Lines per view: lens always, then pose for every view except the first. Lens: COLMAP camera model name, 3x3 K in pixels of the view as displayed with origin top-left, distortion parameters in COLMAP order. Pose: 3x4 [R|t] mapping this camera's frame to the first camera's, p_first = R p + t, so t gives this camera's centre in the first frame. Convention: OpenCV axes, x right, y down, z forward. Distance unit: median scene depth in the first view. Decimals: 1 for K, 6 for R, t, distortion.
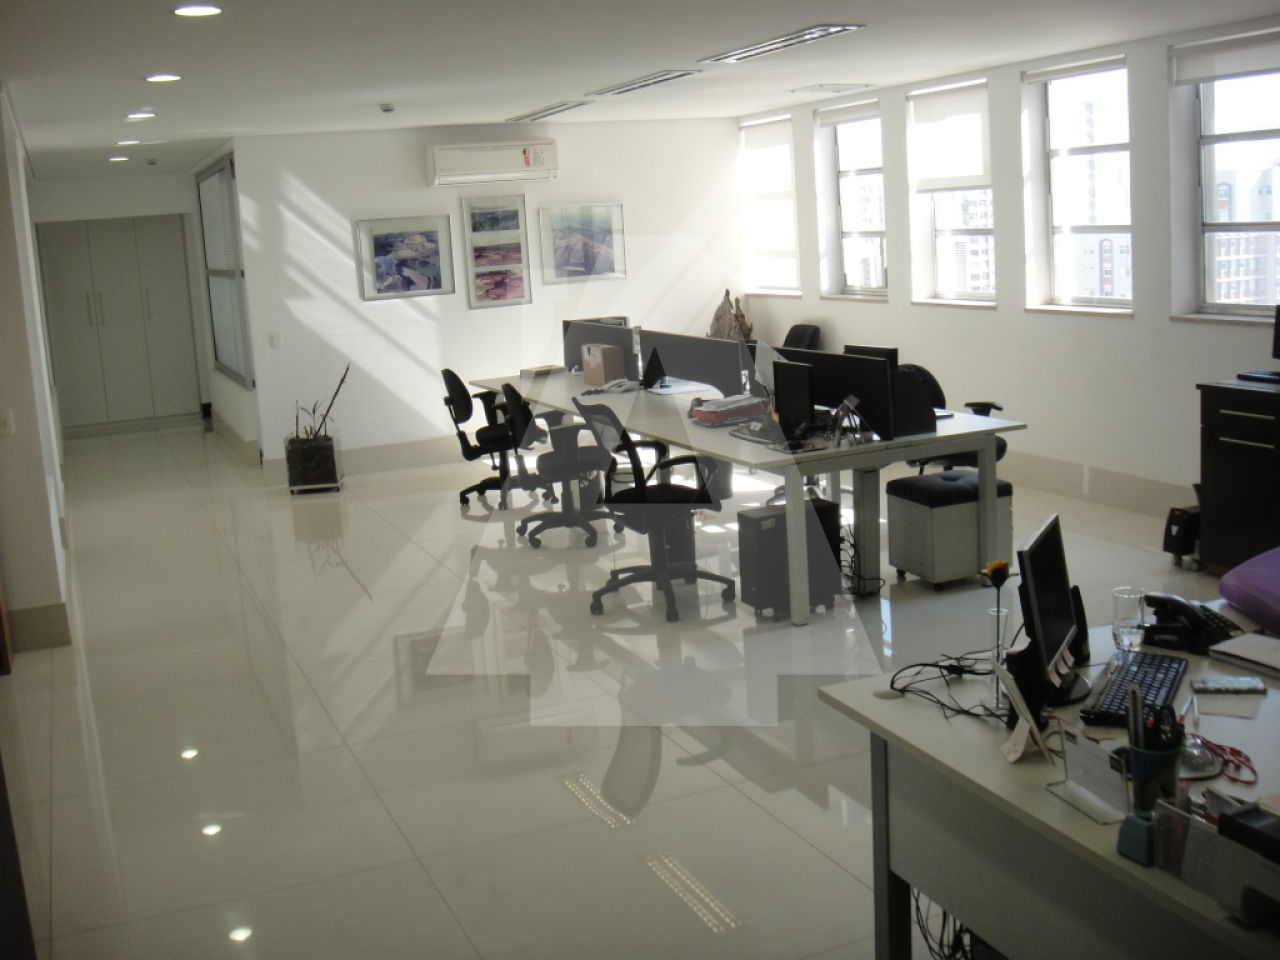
lens RADIAL K [[1392.6, 0, 643.1], [0, 1392.6, 450.9], [0, 0, 1]] dist [-0.166951, 0.147297]
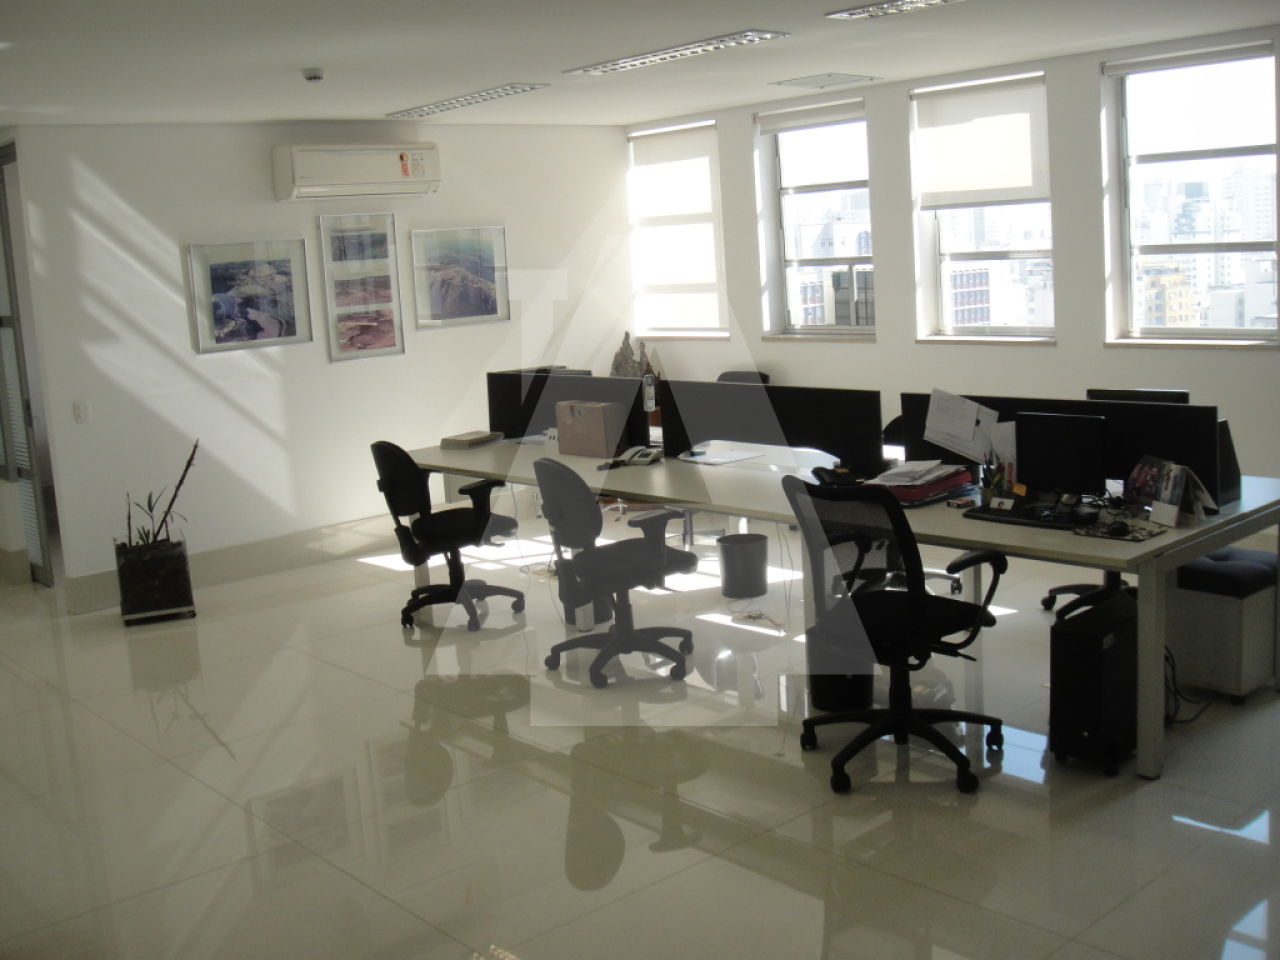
lens RADIAL K [[1392.6, 0, 643.1], [0, 1392.6, 450.9], [0, 0, 1]] dist [-0.166951, 0.147297]
pose [[0.950008, -0.040928, 0.309532, -0.204349], [0.053887, 0.997987, -0.033428, -0.019618], [-0.307541, 0.048436, 0.950301, 0.235035]]
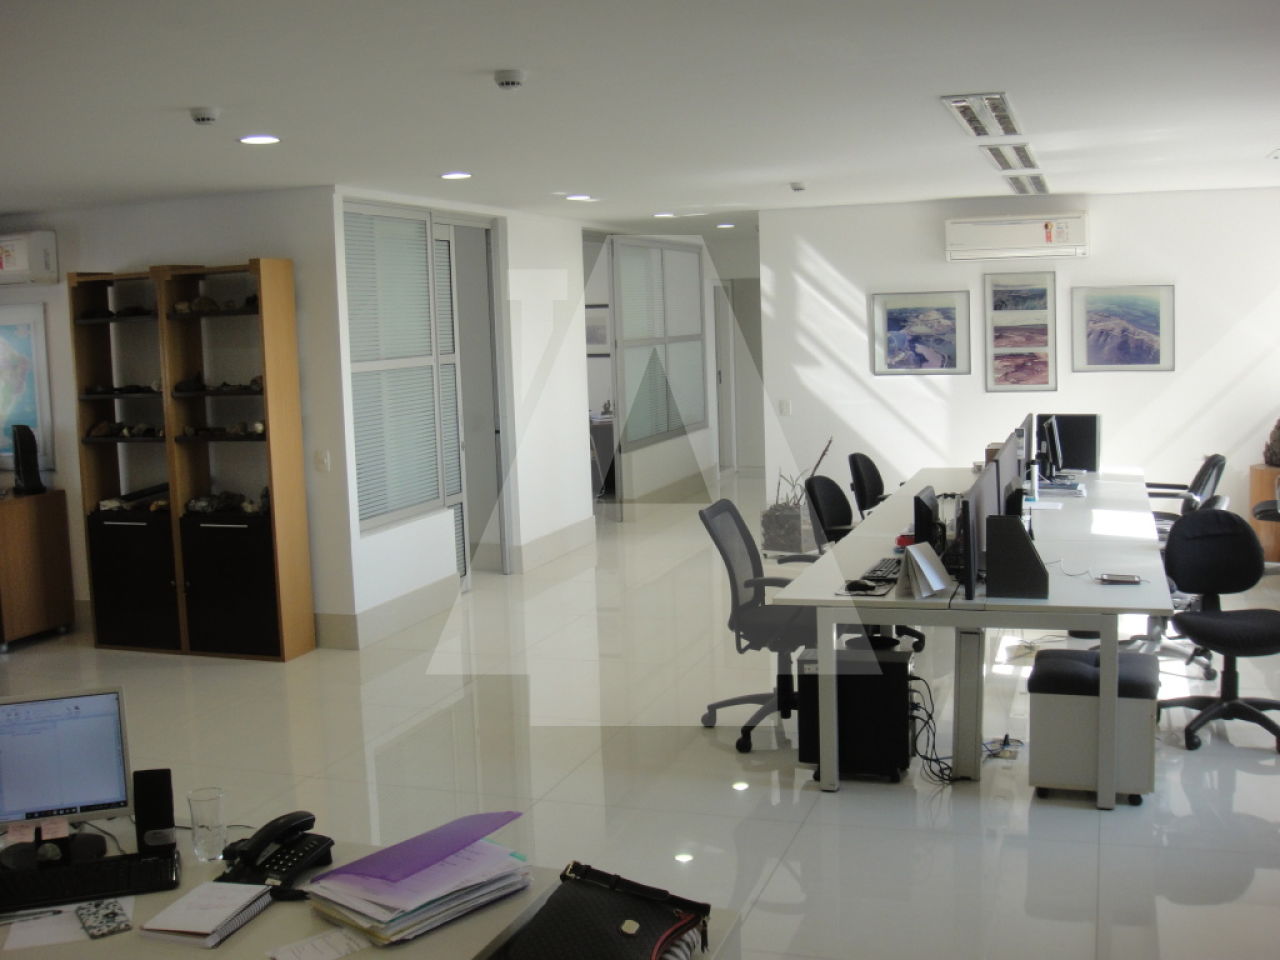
lens RADIAL K [[1392.6, 0, 643.1], [0, 1392.6, 450.9], [0, 0, 1]] dist [-0.166951, 0.147297]
pose [[0.735099, 0.104346, -0.669881, 0.344427], [-0.124030, 0.992107, 0.018433, -0.052396], [0.666518, 0.069535, 0.742239, 0.158091]]
